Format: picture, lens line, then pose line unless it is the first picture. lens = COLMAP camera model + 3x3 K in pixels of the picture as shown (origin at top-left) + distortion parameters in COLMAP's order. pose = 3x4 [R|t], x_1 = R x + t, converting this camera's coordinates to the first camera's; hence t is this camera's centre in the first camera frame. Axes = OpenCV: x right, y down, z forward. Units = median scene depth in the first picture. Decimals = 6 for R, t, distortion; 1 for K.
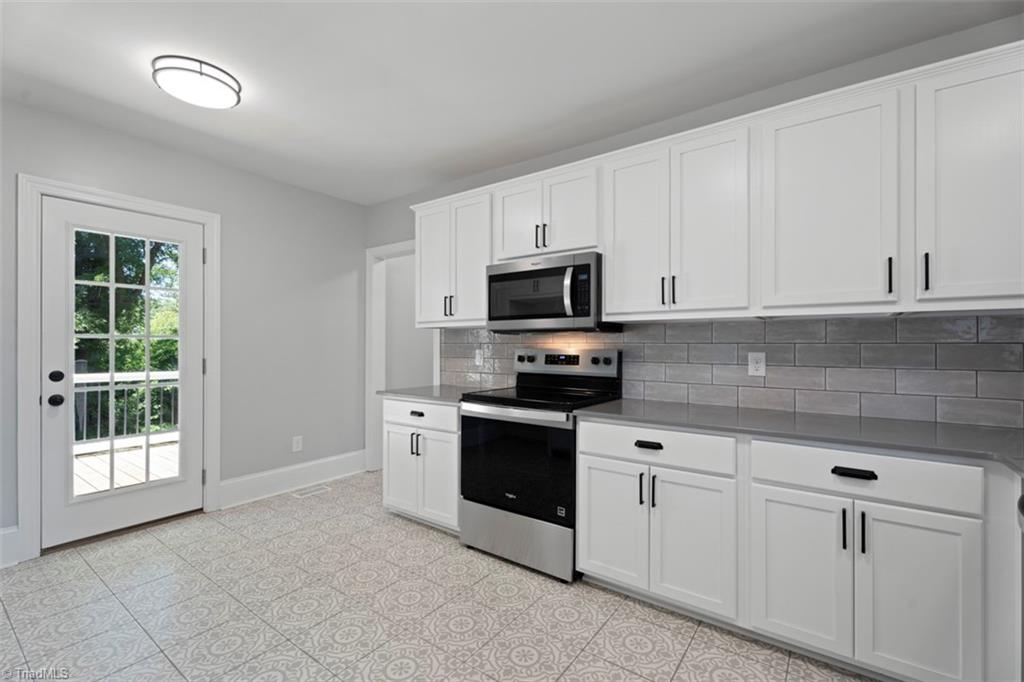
lens RADIAL K [[452.1, 0, 510.0], [0, 452.1, 341.6], [0, 0, 1]] dist [-0.005015, 0.000461]
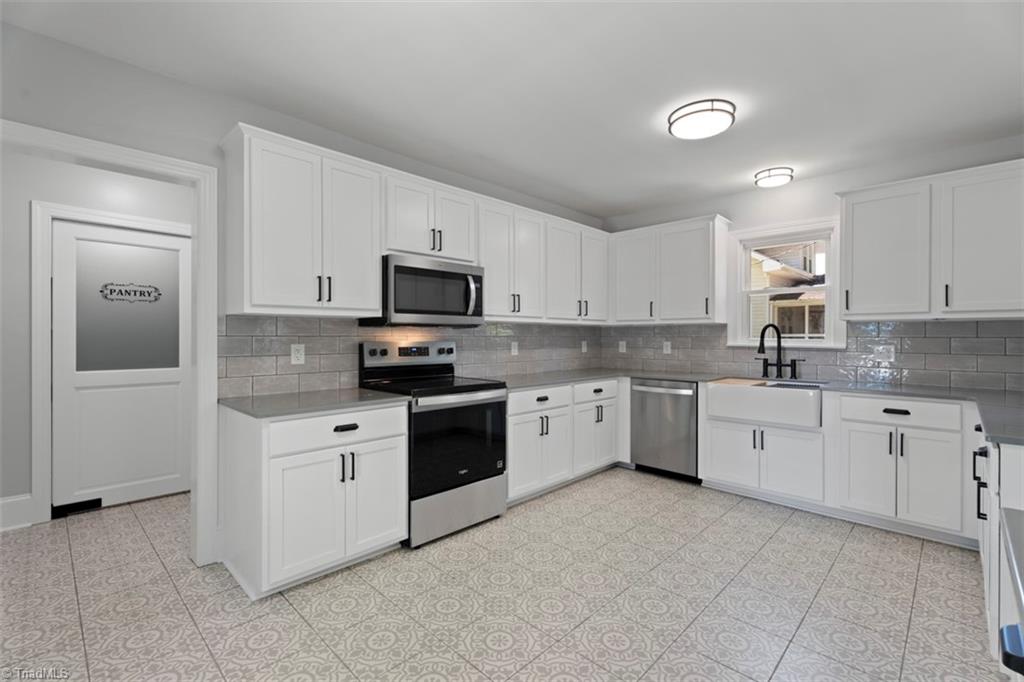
lens RADIAL K [[452.1, 0, 509.1], [0, 452.1, 337.8], [0, 0, 1]] dist [-0.005015, 0.000461]
pose [[0.133435, -0.002898, 0.991053, -0.965994], [-0.005820, 0.999976, 0.003708, 0.001407], [-0.991040, -0.006263, 0.133415, 0.643522]]
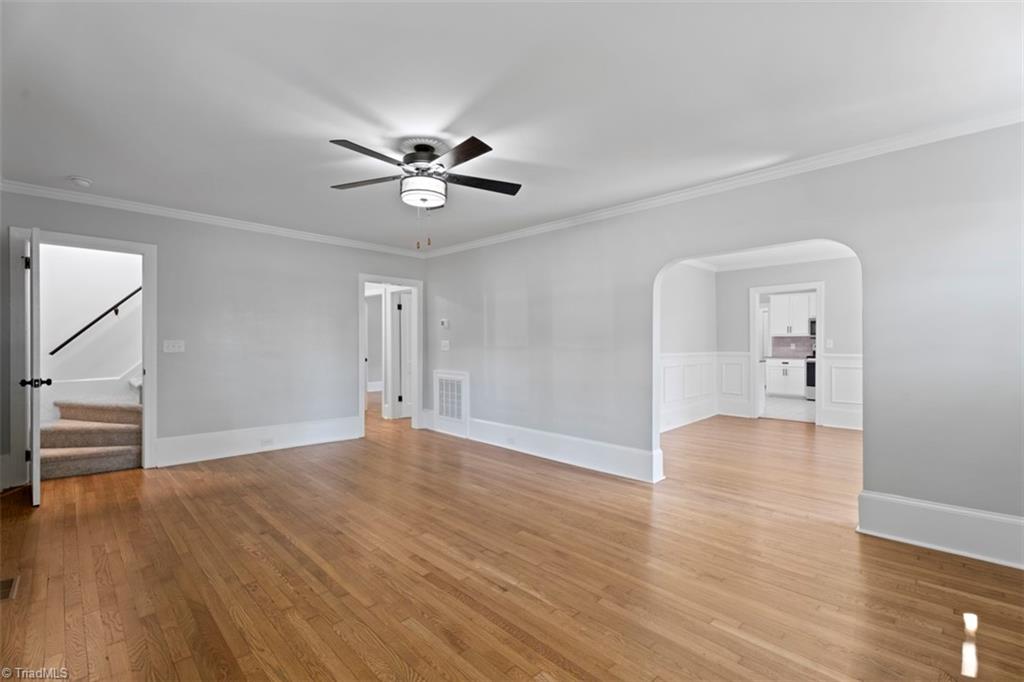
lens RADIAL K [[452.1, 0, 506.1], [0, 452.1, 343.1], [0, 0, 1]] dist [-0.005015, 0.000461]
pose [[0.987386, 0.001362, -0.158327, -1.754244], [0.001771, 0.999805, 0.019645, -0.055237], [0.158323, -0.019678, 0.987191, -2.658874]]
